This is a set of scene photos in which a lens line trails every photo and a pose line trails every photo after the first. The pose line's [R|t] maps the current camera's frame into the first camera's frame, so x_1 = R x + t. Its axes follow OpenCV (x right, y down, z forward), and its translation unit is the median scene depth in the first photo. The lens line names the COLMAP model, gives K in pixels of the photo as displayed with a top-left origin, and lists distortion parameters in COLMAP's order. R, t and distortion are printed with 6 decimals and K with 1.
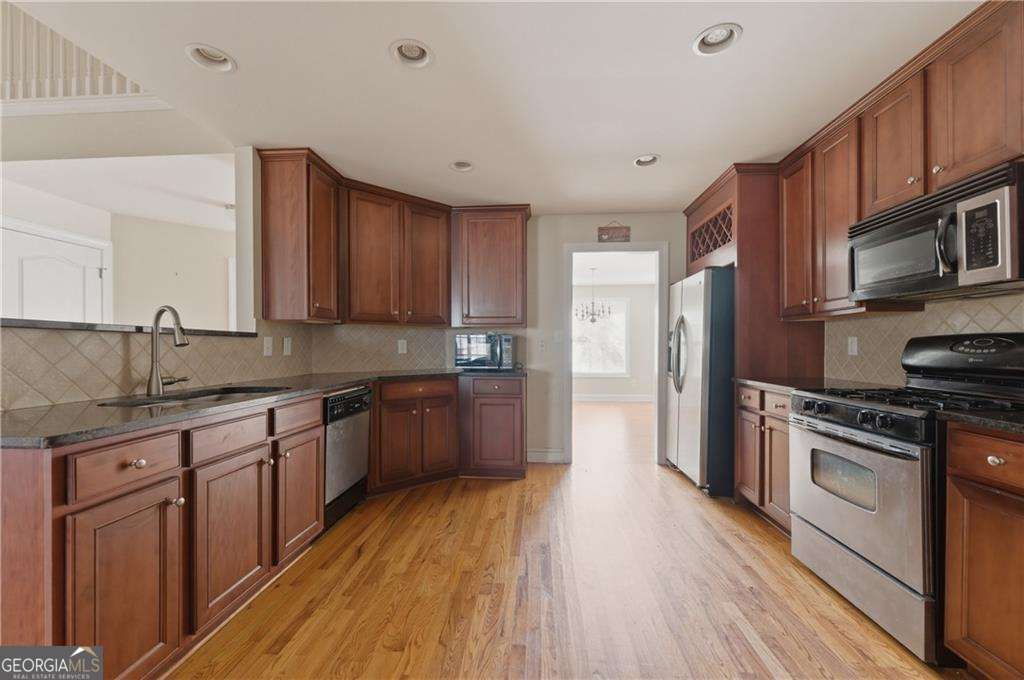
lens RADIAL K [[411.7, 0, 512.8], [0, 411.7, 348.7], [0, 0, 1]] dist [0.002221, 0.000118]
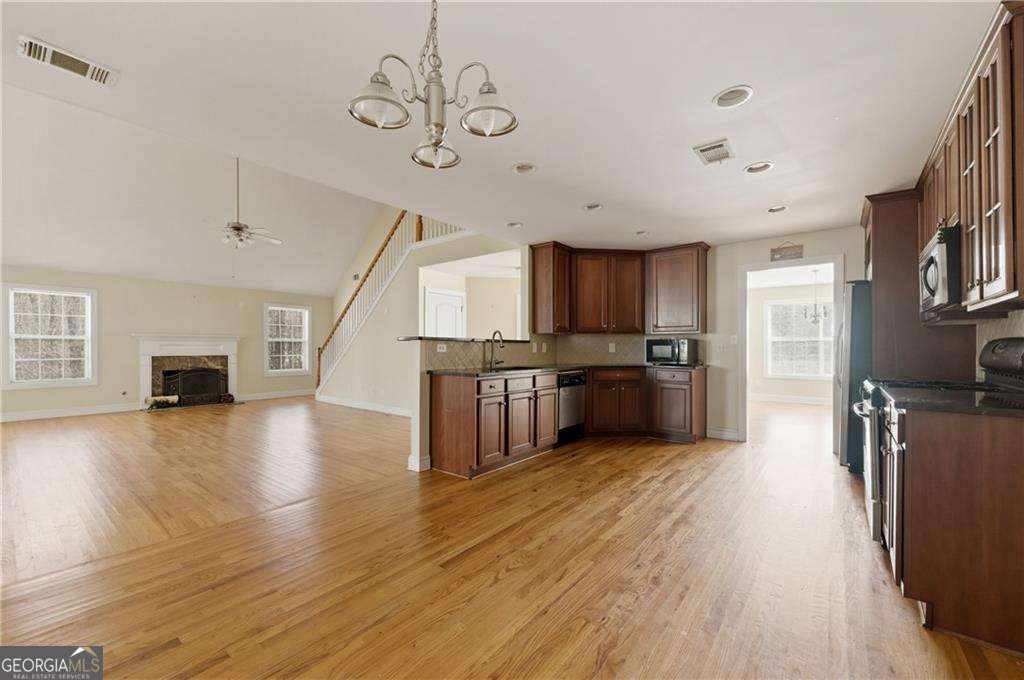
lens RADIAL K [[411.7, 0, 512.8], [0, 411.7, 348.7], [0, 0, 1]] dist [0.002221, 0.000118]
pose [[0.822240, 0.003163, -0.569132, 0.455284], [-0.004757, 0.999988, -0.001315, 0.003629], [0.569121, 0.003788, 0.822245, -0.698224]]
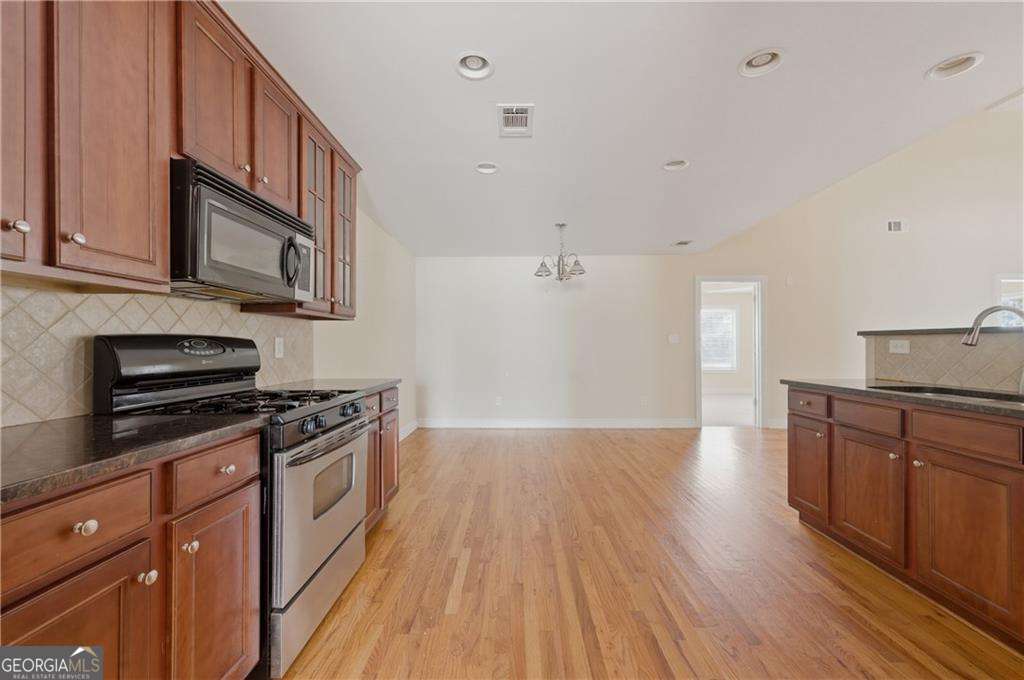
lens RADIAL K [[402.0, 0, 512.0], [0, 402.0, 340.0], [0, 0, 1]] dist [0.000715, -0.000254]
pose [[-0.998519, 0.001813, -0.054367, 0.328230], [0.002325, 0.999954, -0.009341, -0.010602], [0.054347, -0.009453, -0.998477, 1.496932]]
